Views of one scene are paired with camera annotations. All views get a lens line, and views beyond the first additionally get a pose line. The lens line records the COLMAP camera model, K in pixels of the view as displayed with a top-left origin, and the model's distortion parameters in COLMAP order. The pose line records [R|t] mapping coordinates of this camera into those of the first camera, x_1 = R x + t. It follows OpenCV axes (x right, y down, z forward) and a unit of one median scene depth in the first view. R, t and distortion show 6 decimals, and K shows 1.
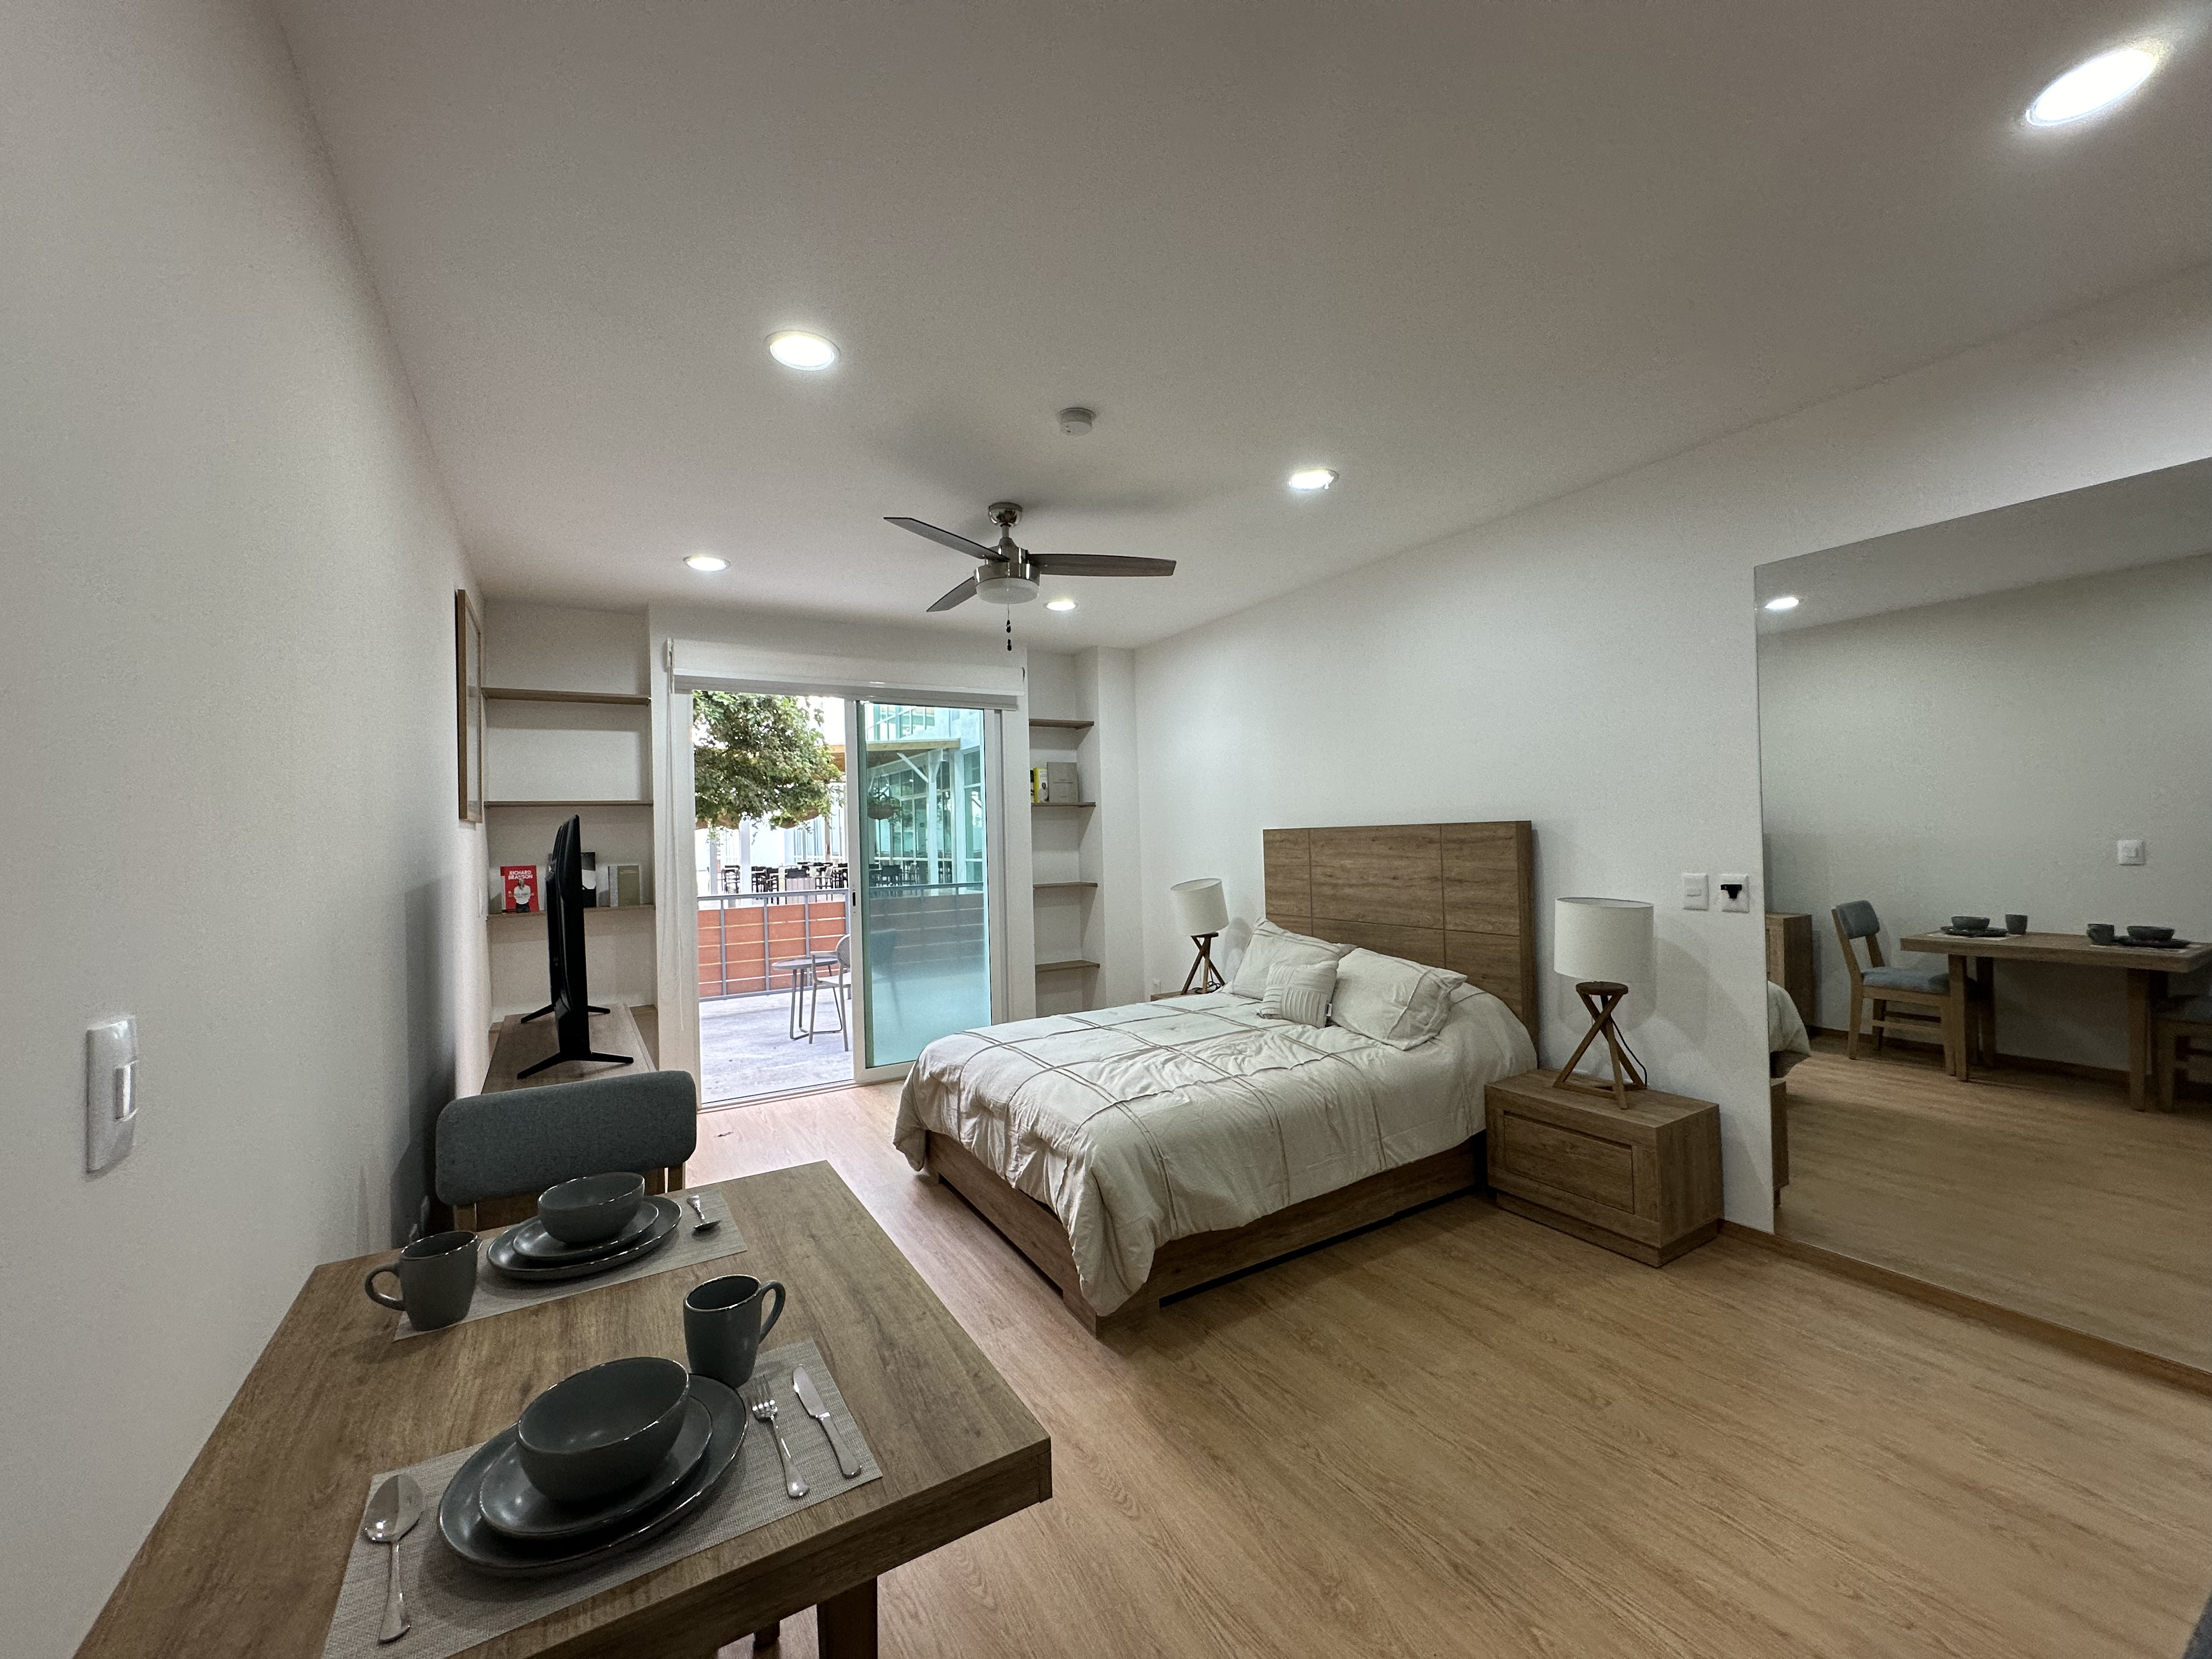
lens RADIAL K [[876.1, 0, 1105.4], [0, 876.1, 823.9], [0, 0, 1]] dist [-0.002513, 0.000961]
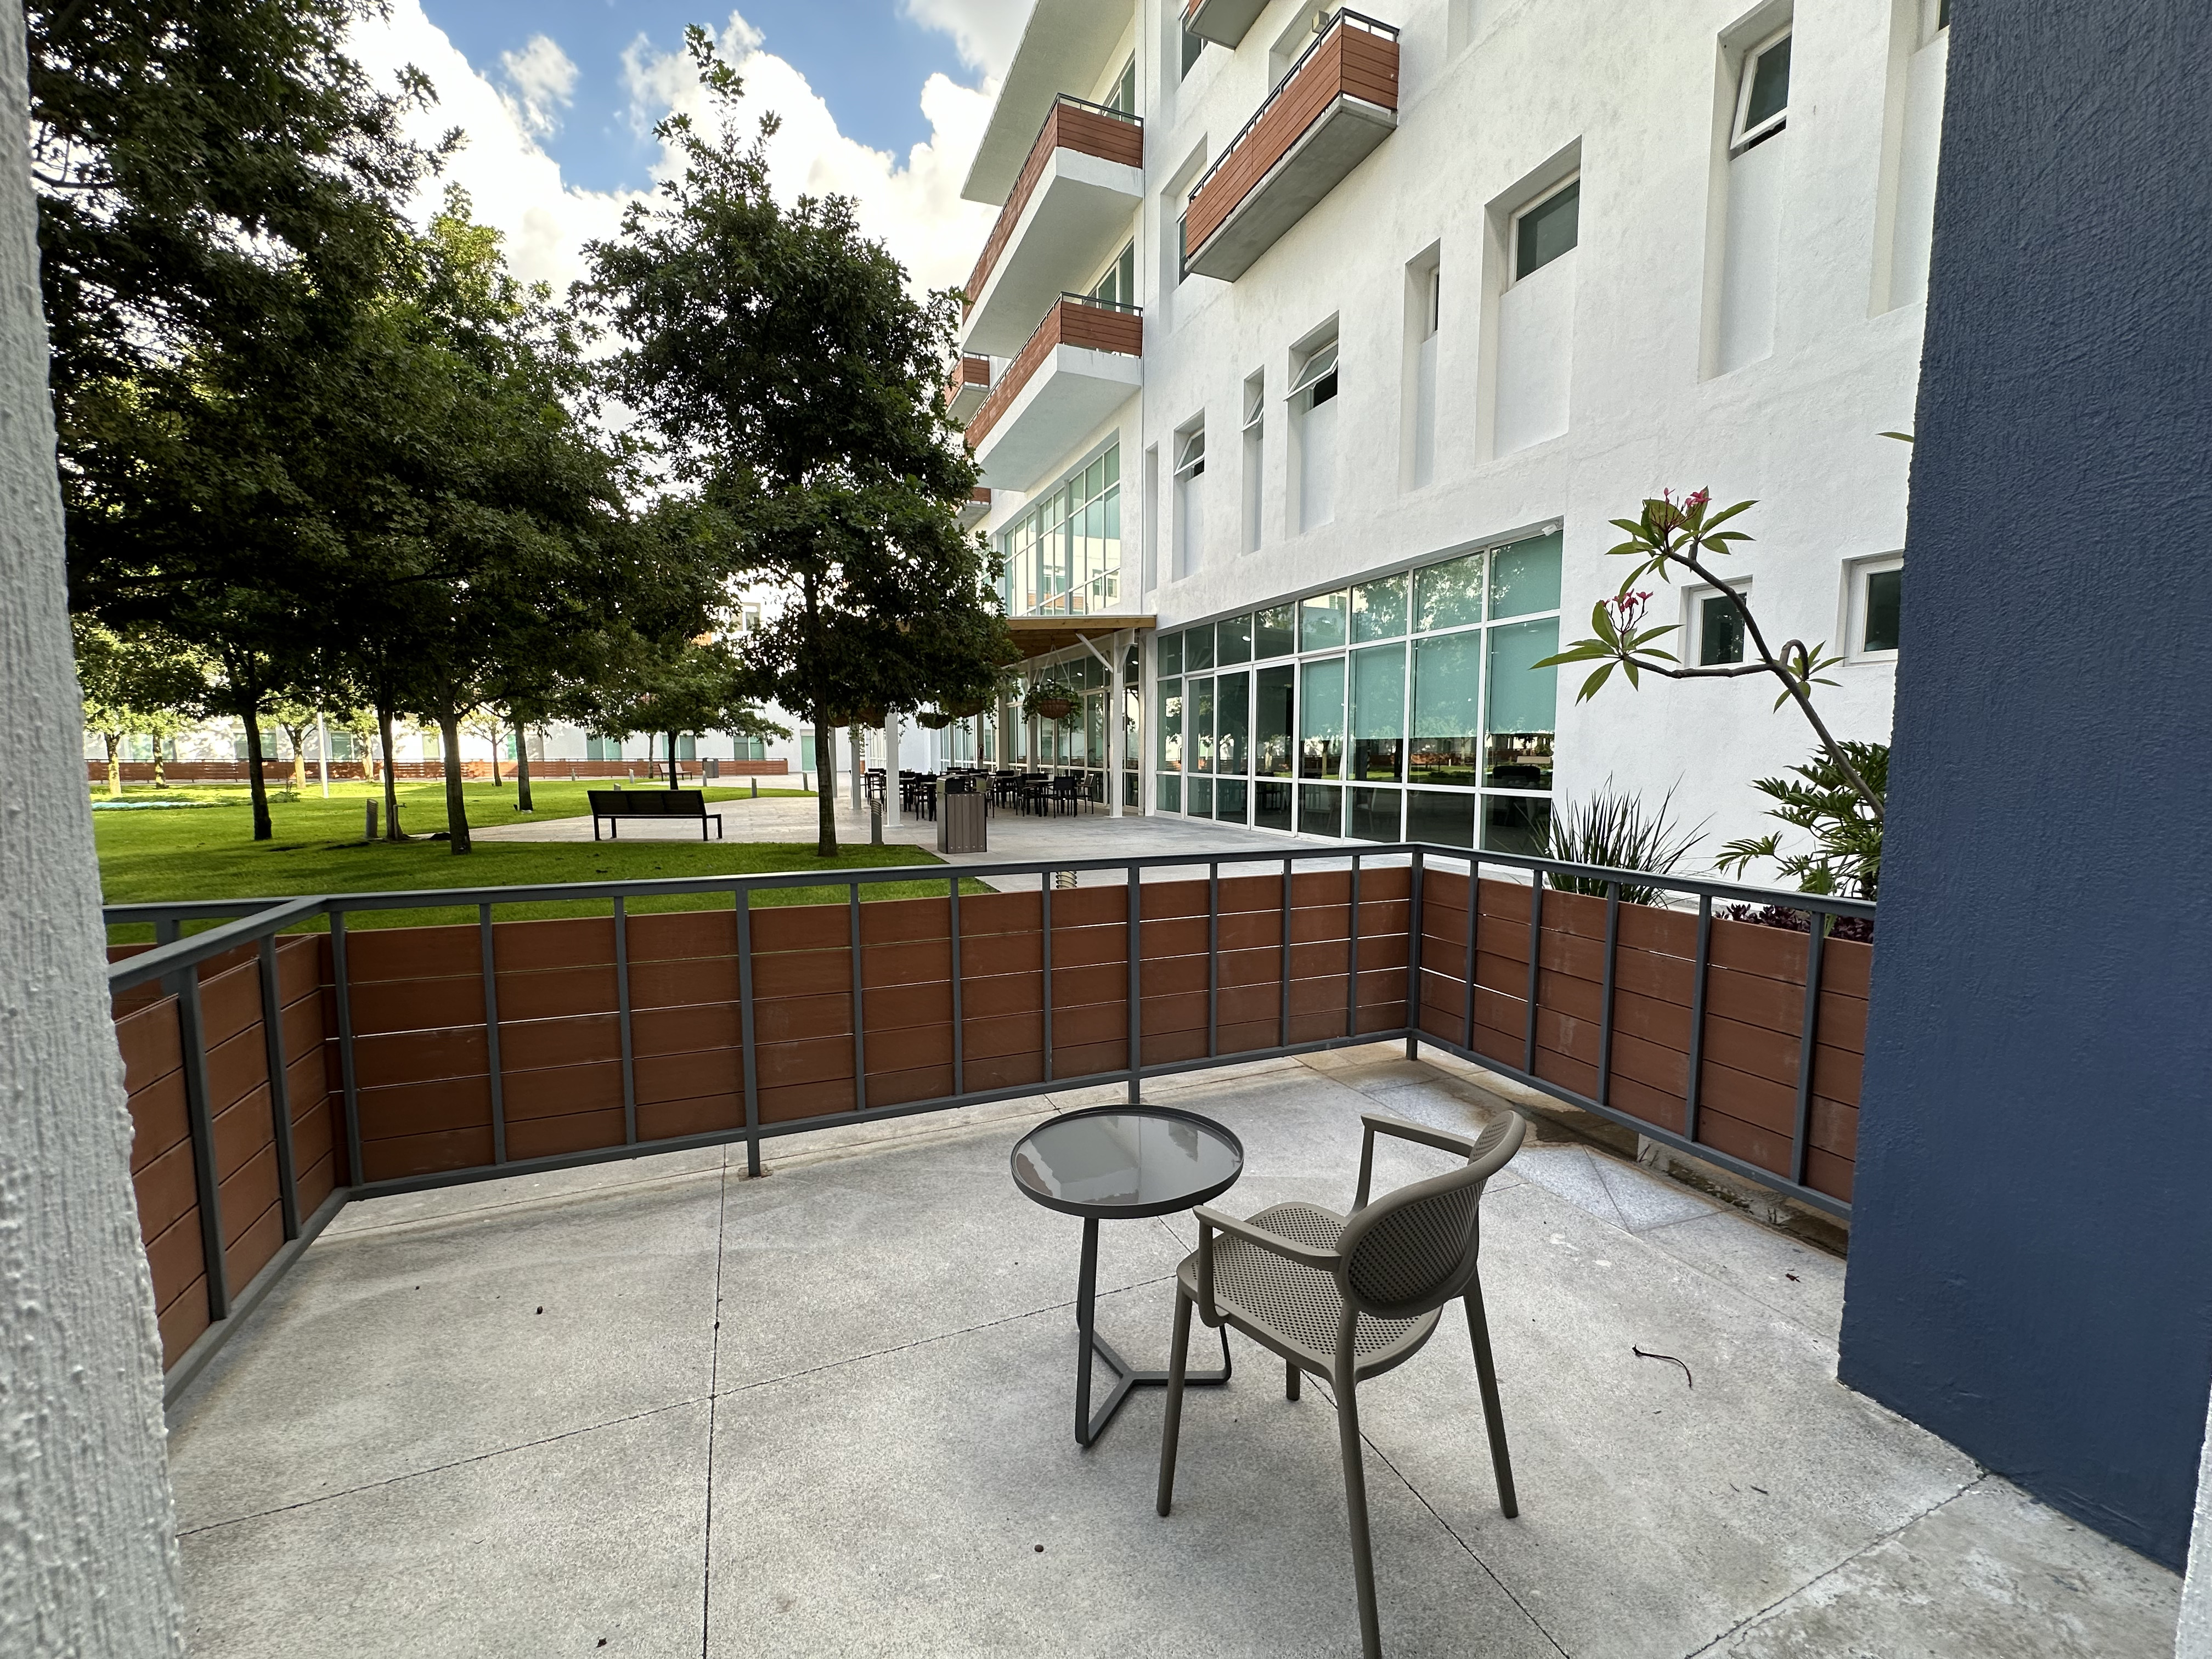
lens RADIAL K [[876.1, 0, 1103.8], [0, 876.1, 836.1], [0, 0, 1]] dist [-0.002513, 0.000961]
pose [[0.988260, 0.040076, -0.147432, -0.119538], [-0.022437, 0.992591, 0.119414, 0.006698], [0.151125, -0.114704, 0.981837, 0.281412]]
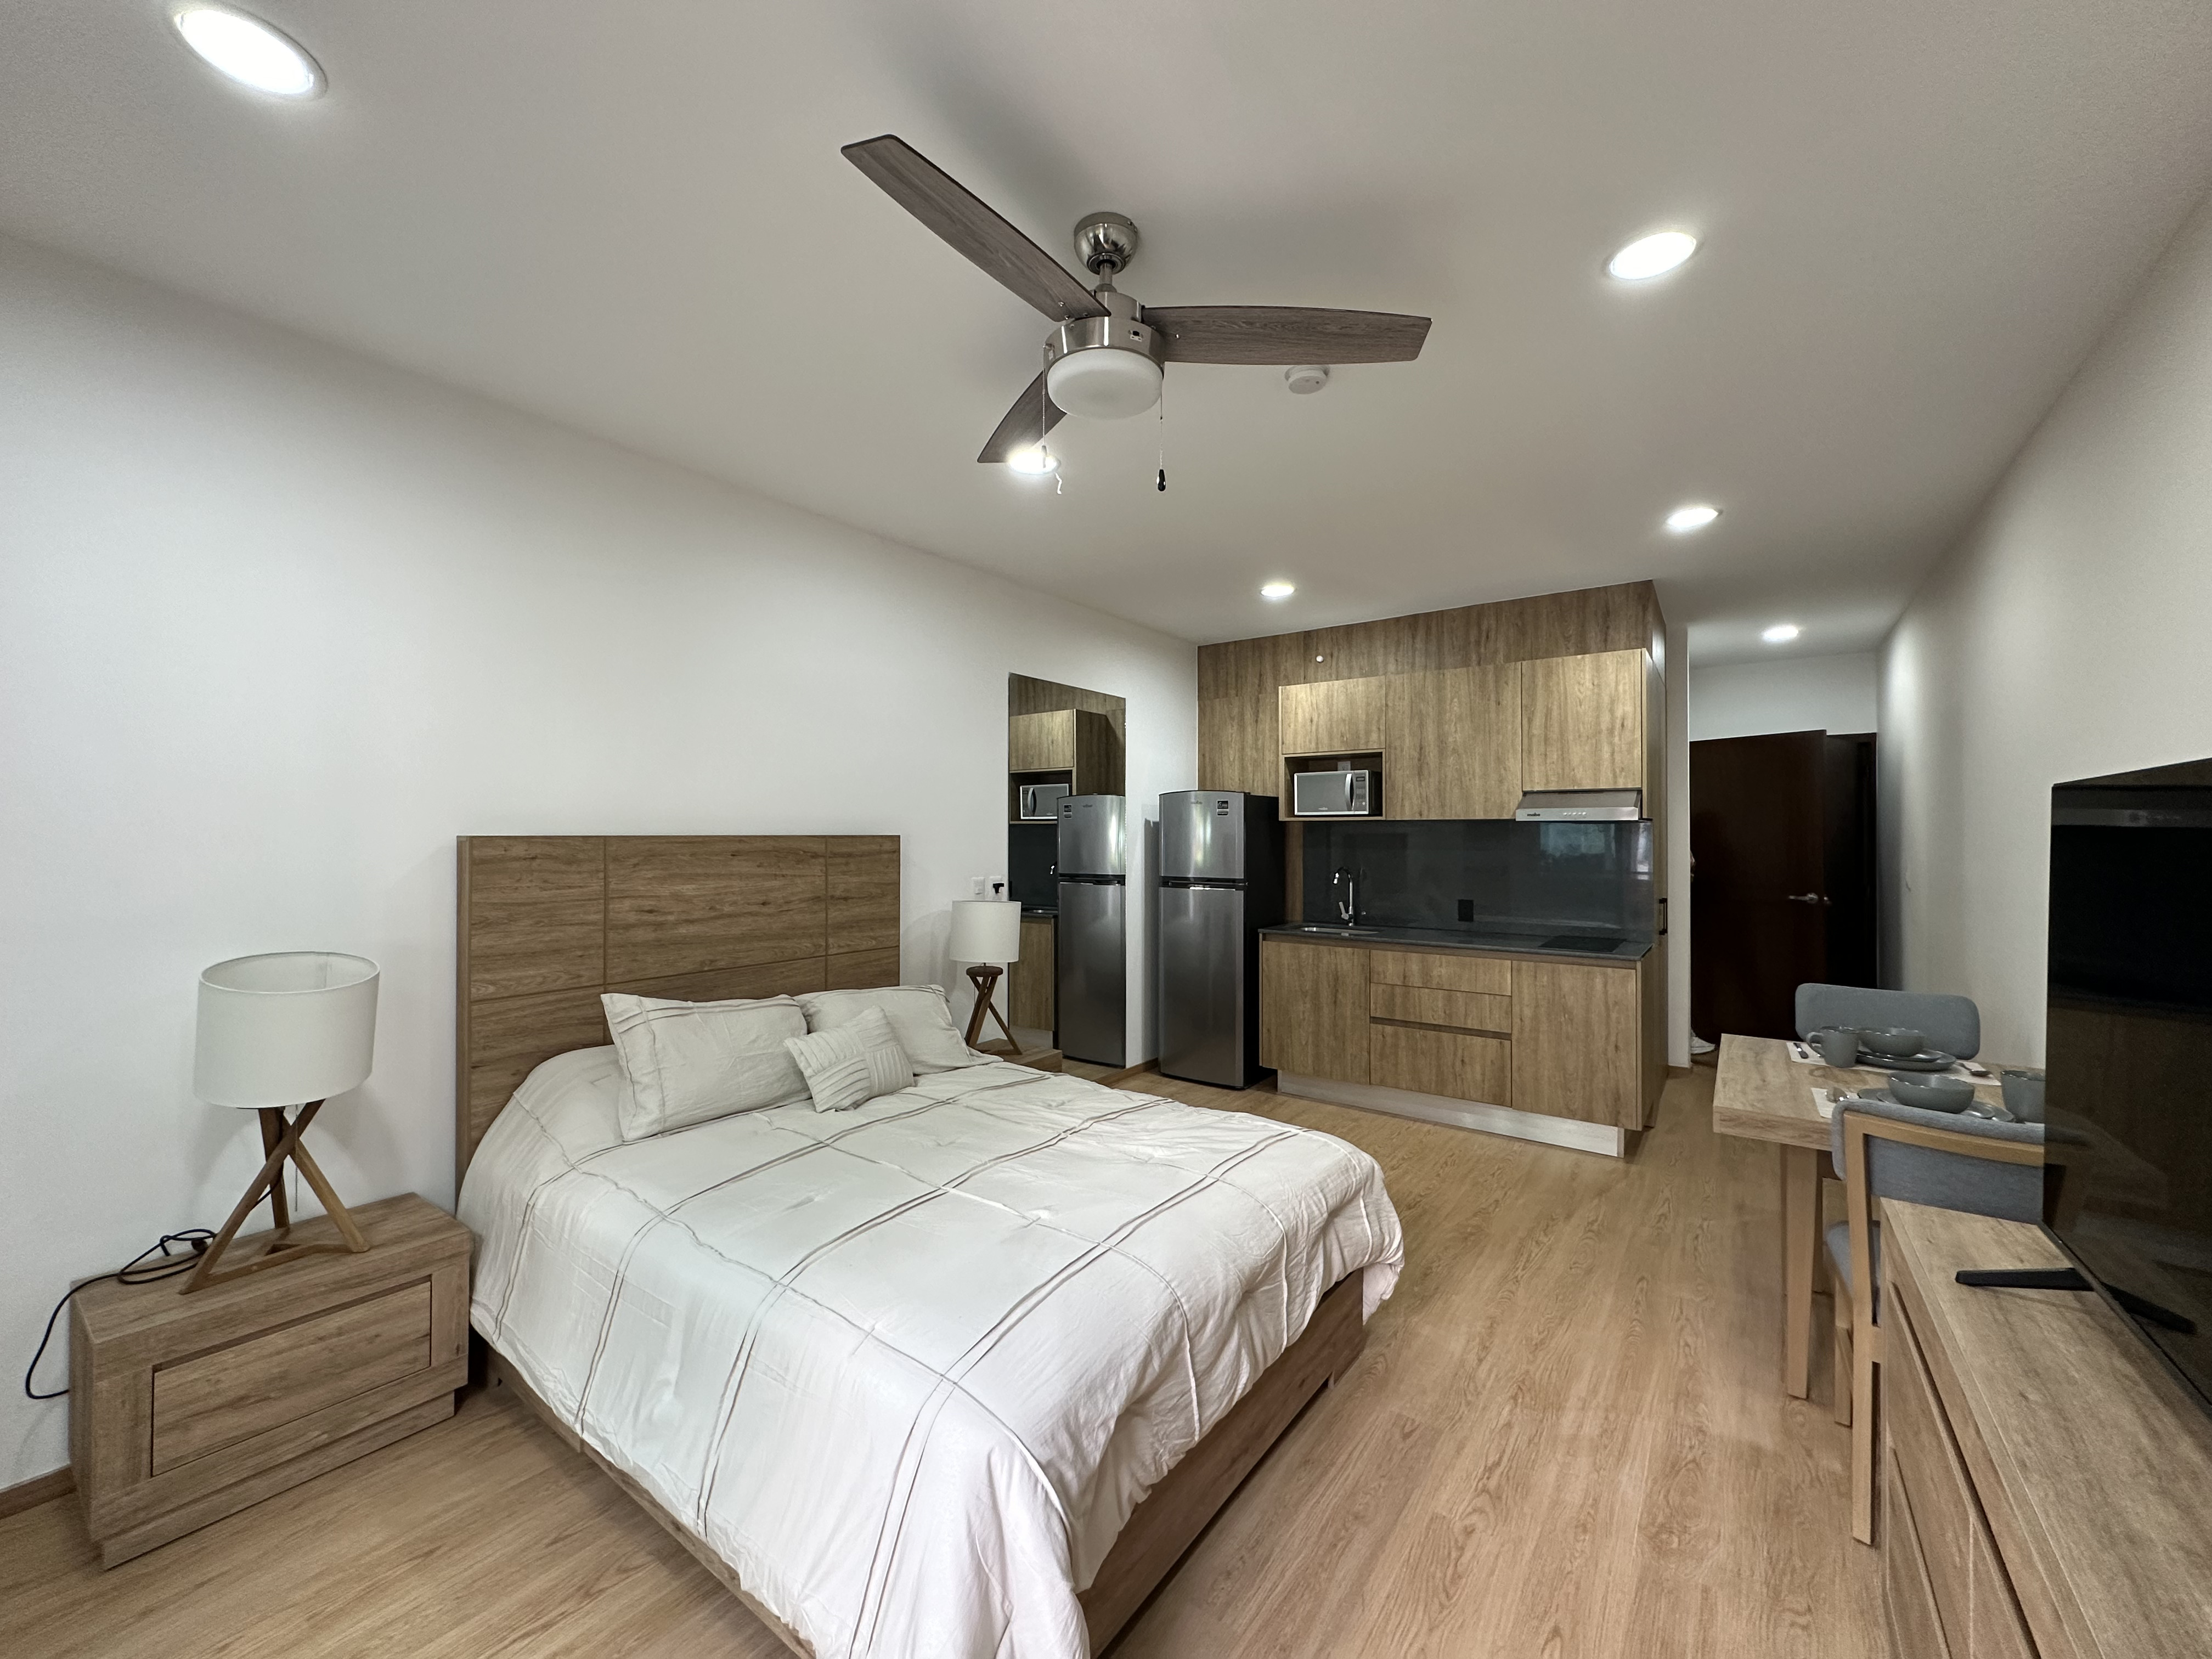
lens RADIAL K [[876.1, 0, 1108.6], [0, 876.1, 825.1], [0, 0, 1]] dist [-0.002513, 0.000961]
pose [[-0.389172, 0.036080, 0.920458, -0.528348], [-0.003488, 0.999168, -0.040640, 0.023586], [-0.921159, -0.019027, -0.388722, 1.057729]]
